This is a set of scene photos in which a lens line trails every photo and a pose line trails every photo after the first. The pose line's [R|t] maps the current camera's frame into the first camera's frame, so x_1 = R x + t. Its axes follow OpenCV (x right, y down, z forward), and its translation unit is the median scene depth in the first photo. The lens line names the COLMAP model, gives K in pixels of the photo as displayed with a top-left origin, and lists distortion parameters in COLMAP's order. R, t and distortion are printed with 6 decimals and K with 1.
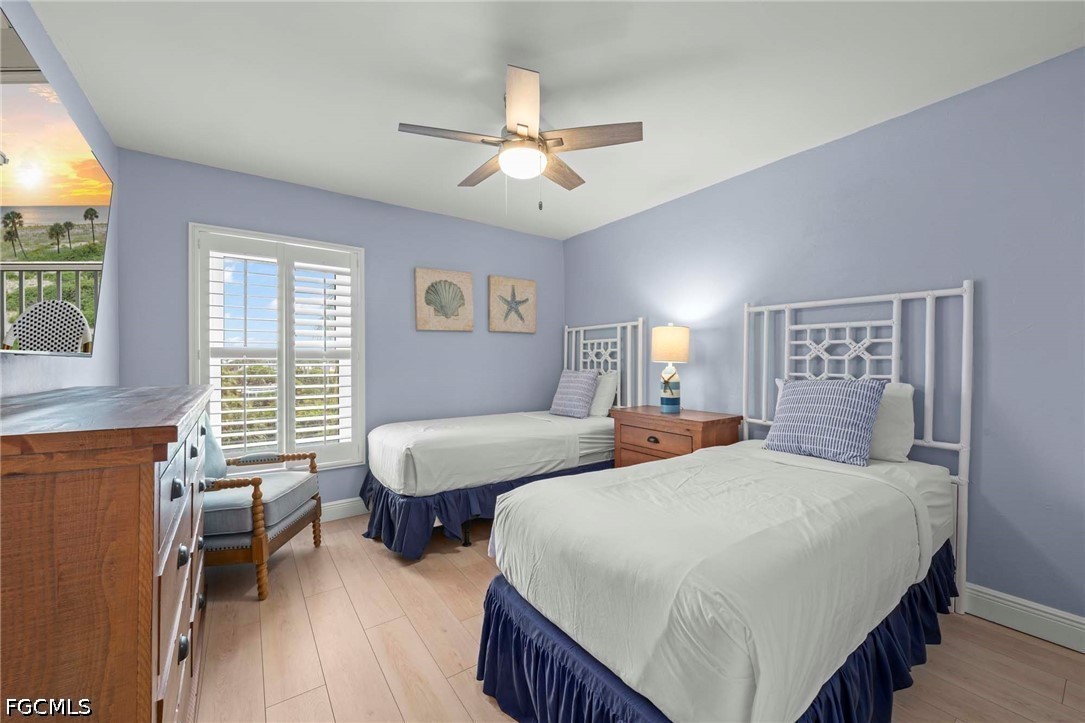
lens RADIAL K [[436.1, 0, 543.8], [0, 436.1, 347.5], [0, 0, 1]] dist [0.000544, -0.000111]
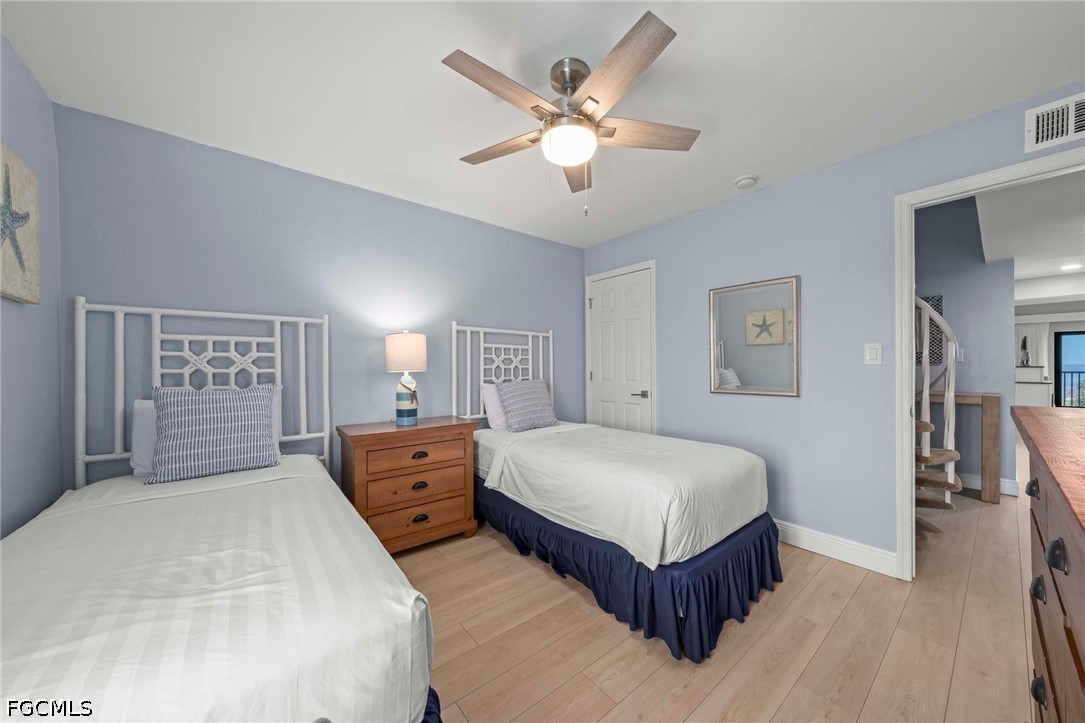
lens RADIAL K [[371.5, 0, 542.5], [0, 371.5, 361.5], [0, 0, 1]] dist [-0.007297, 0.000022]
pose [[-0.080302, 0.024319, 0.996474, -0.592082], [-0.016920, 0.999525, -0.025757, 0.032087], [-0.996627, -0.018929, -0.079852, 0.862635]]
